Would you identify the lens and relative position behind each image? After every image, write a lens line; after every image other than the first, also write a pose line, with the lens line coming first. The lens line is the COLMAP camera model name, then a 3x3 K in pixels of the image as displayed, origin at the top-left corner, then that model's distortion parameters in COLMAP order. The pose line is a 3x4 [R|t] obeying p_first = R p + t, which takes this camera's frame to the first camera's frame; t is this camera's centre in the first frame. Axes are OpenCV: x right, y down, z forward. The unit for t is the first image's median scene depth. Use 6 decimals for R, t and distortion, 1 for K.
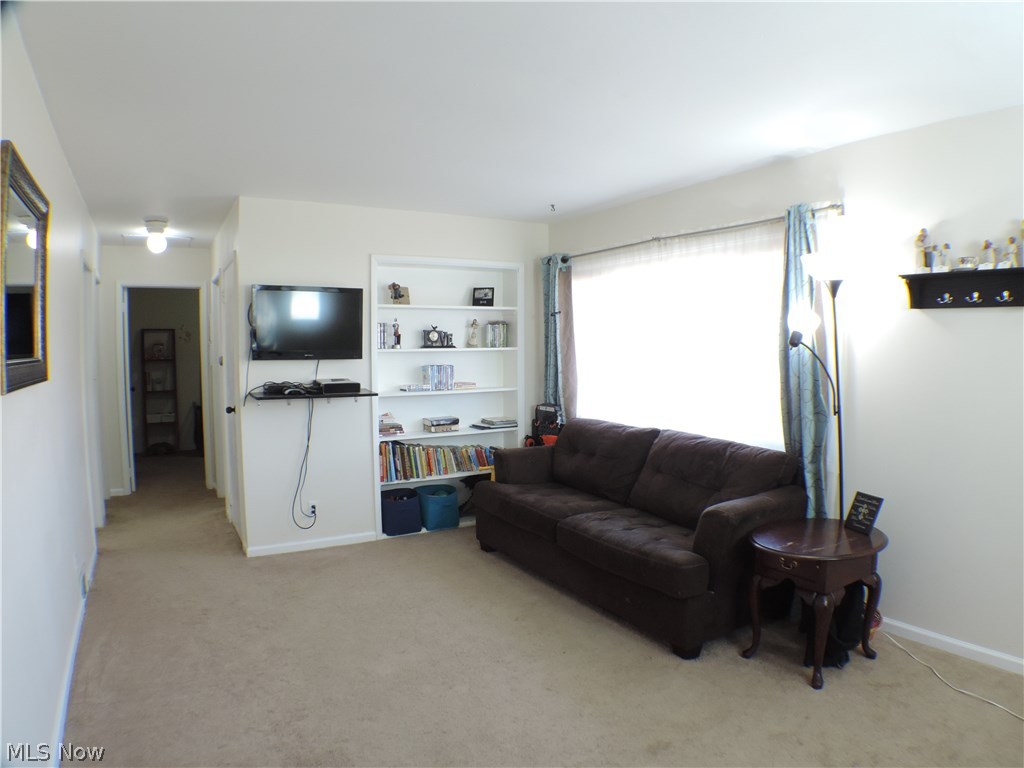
lens RADIAL K [[670.1, 0, 516.8], [0, 670.1, 389.6], [0, 0, 1]] dist [-0.167526, 0.031144]
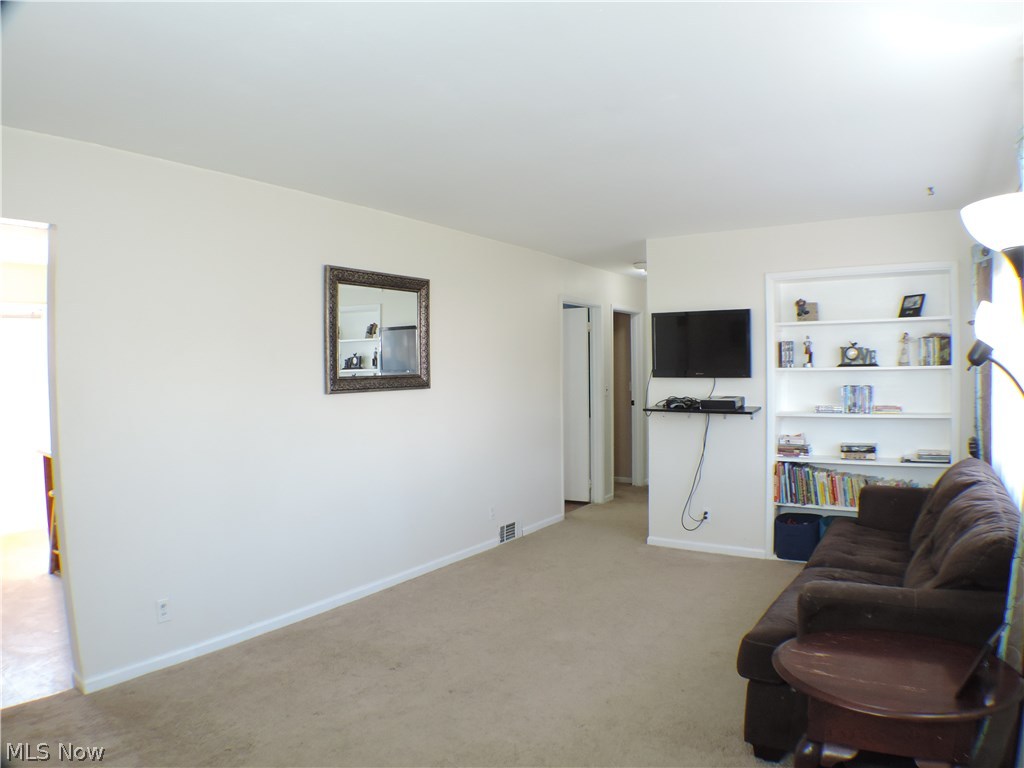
lens RADIAL K [[670.1, 0, 516.8], [0, 670.1, 389.6], [0, 0, 1]] dist [-0.167526, 0.031144]
pose [[0.423052, 0.025639, -0.905743, 0.499332], [-0.043164, 0.999035, 0.008118, -0.019101], [0.905077, 0.035661, 0.423750, 0.231104]]
